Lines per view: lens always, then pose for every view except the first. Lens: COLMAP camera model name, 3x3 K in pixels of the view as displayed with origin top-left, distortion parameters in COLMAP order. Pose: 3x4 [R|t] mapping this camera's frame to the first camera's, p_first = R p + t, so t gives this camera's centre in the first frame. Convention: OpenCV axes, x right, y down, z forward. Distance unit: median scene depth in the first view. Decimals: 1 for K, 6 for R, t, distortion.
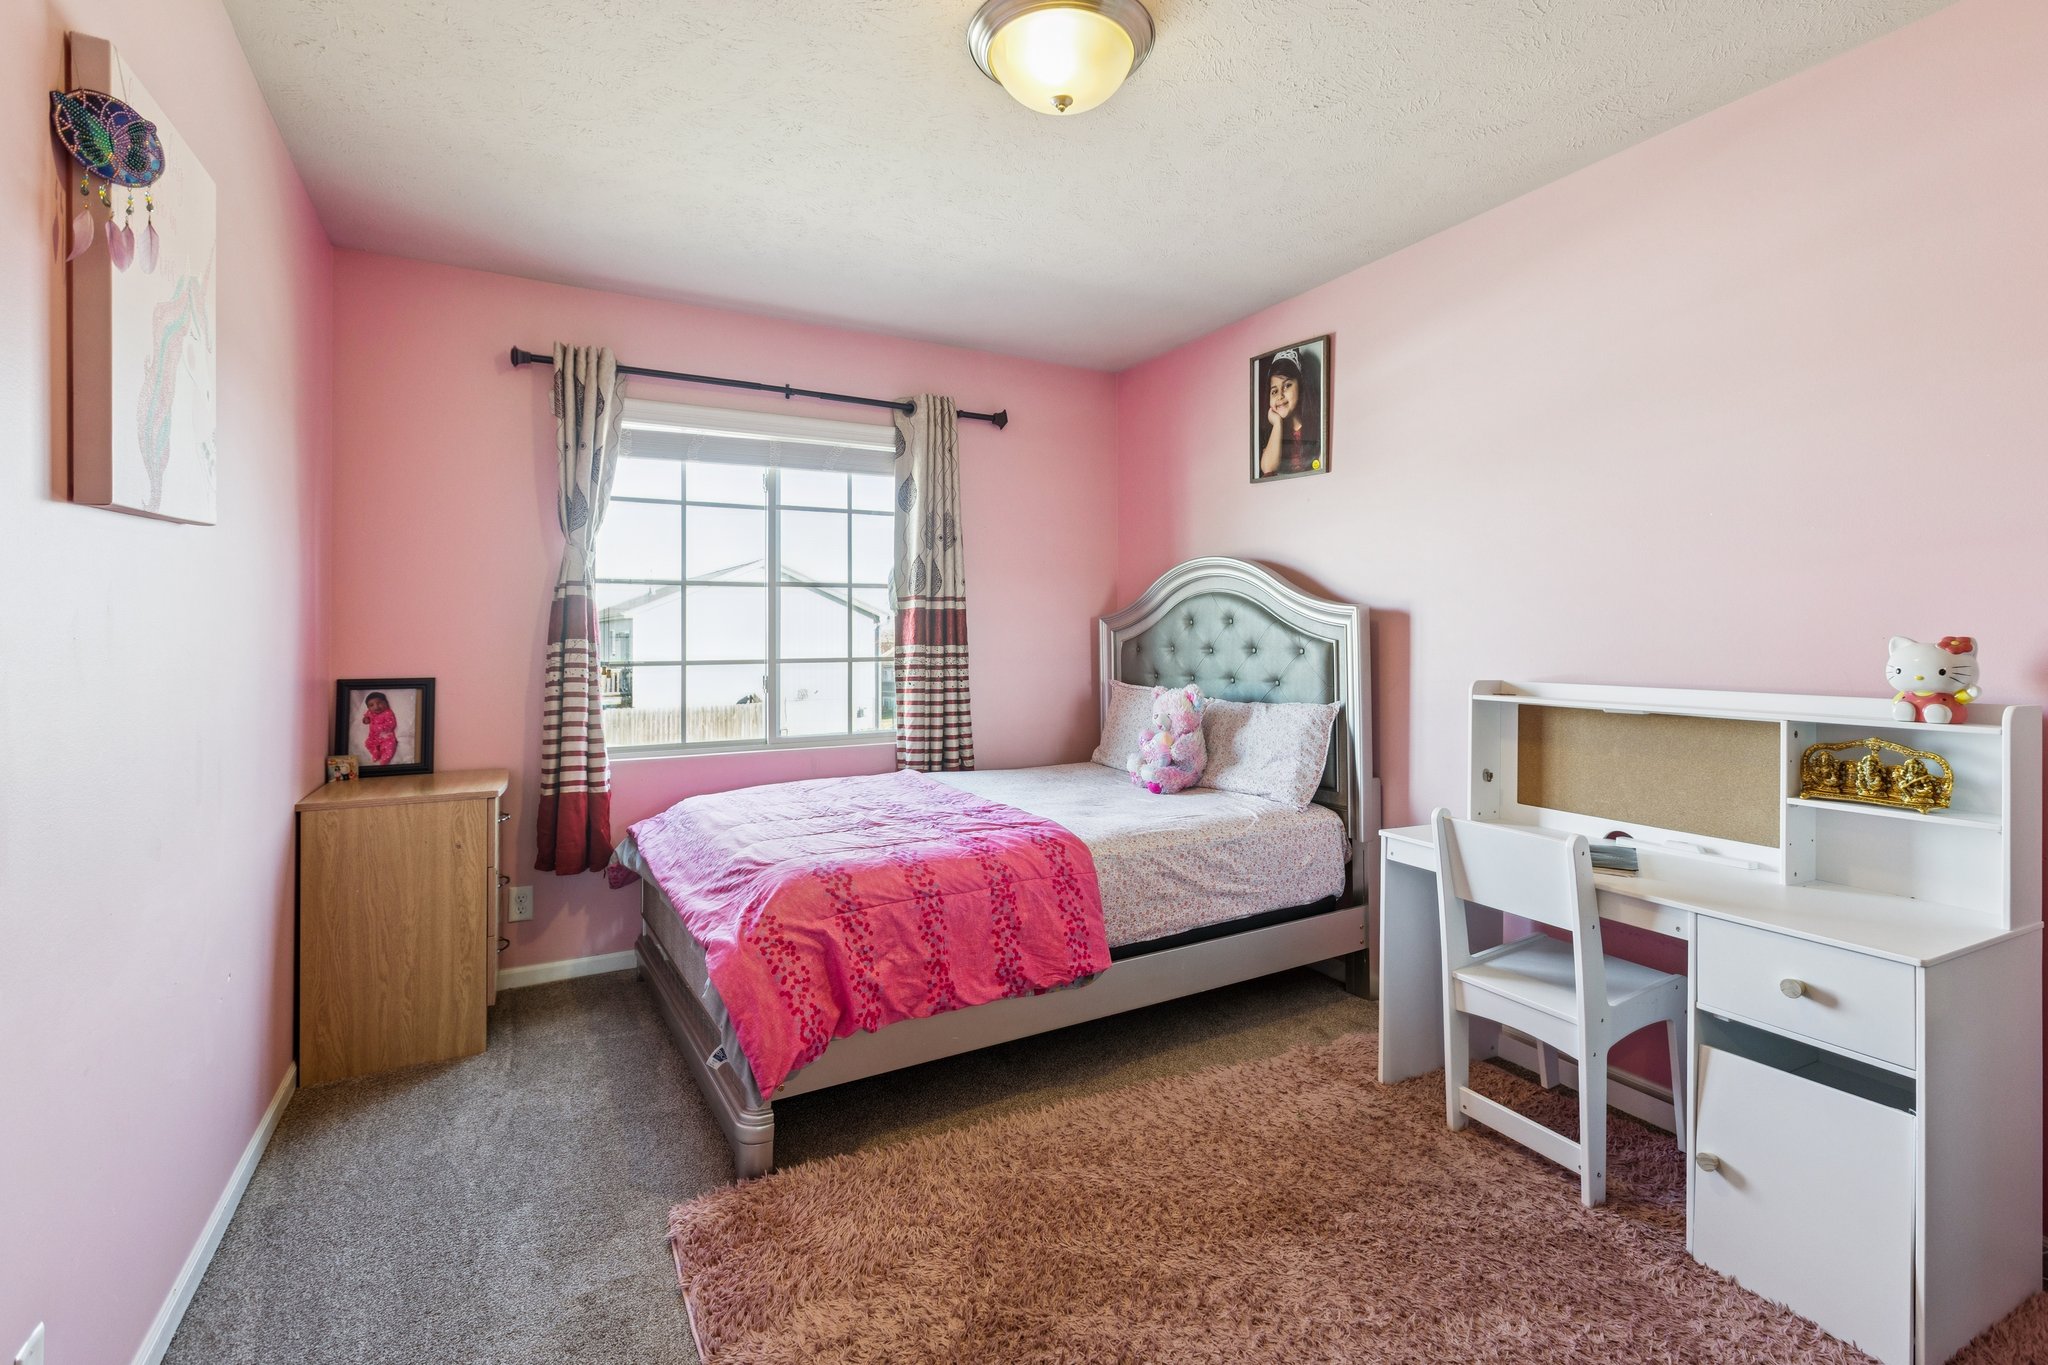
lens RADIAL K [[934.9, 0, 1031.8], [0, 934.9, 639.5], [0, 0, 1]] dist [0.001504, -0.000484]
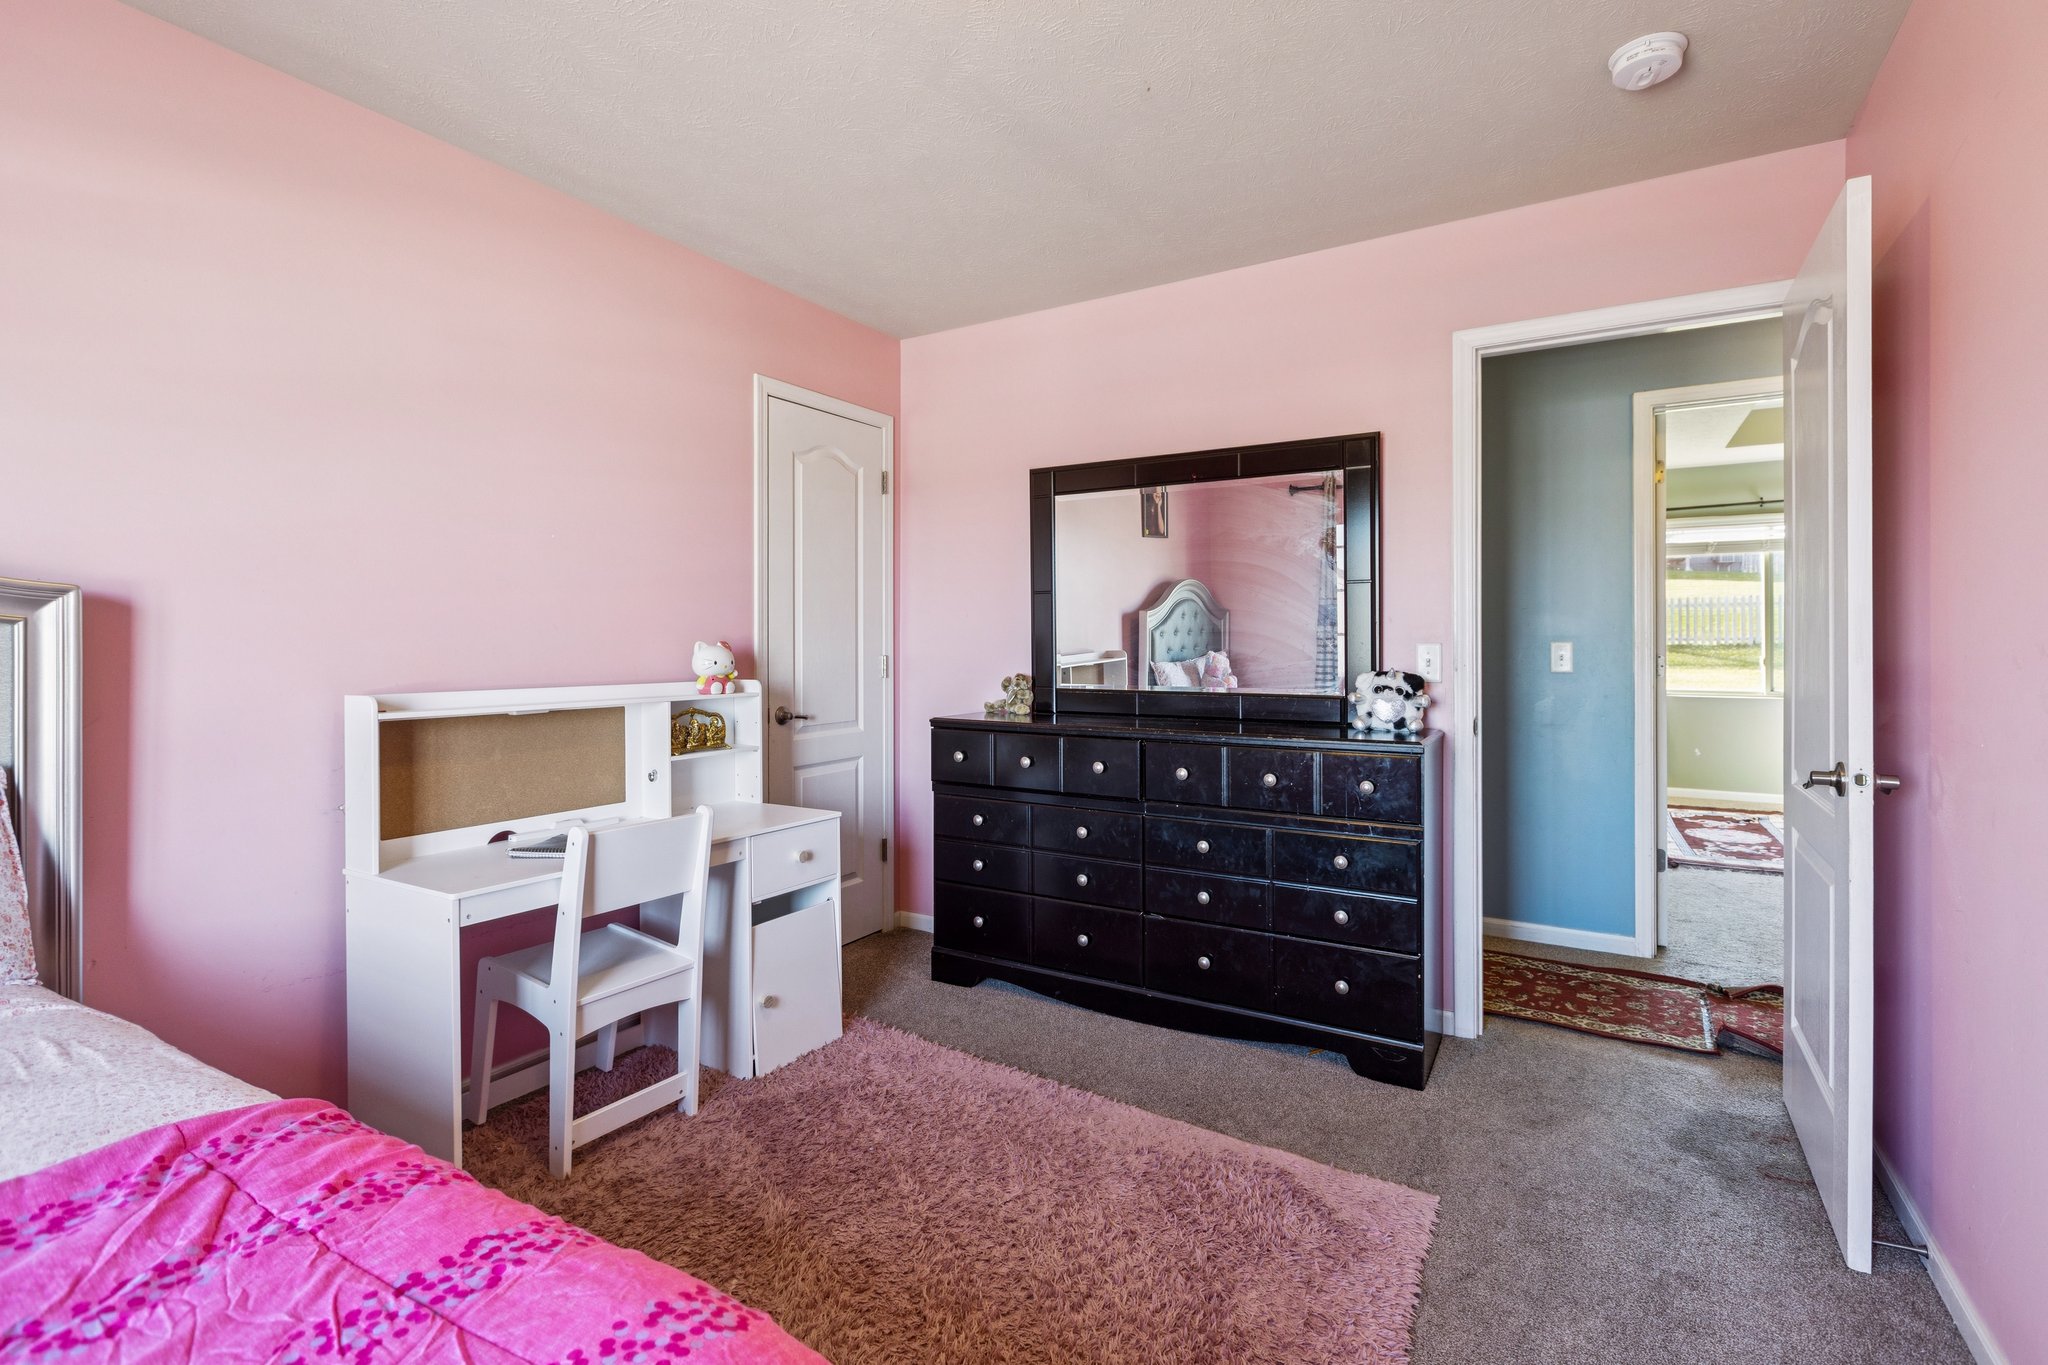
lens RADIAL K [[934.9, 0, 1031.8], [0, 934.9, 639.5], [0, 0, 1]] dist [0.001504, -0.000484]
pose [[-0.491082, 0.000669, 0.871113, -0.603170], [0.005150, 0.999984, 0.002135, -0.005102], [-0.871098, 0.005534, -0.491078, 1.093086]]
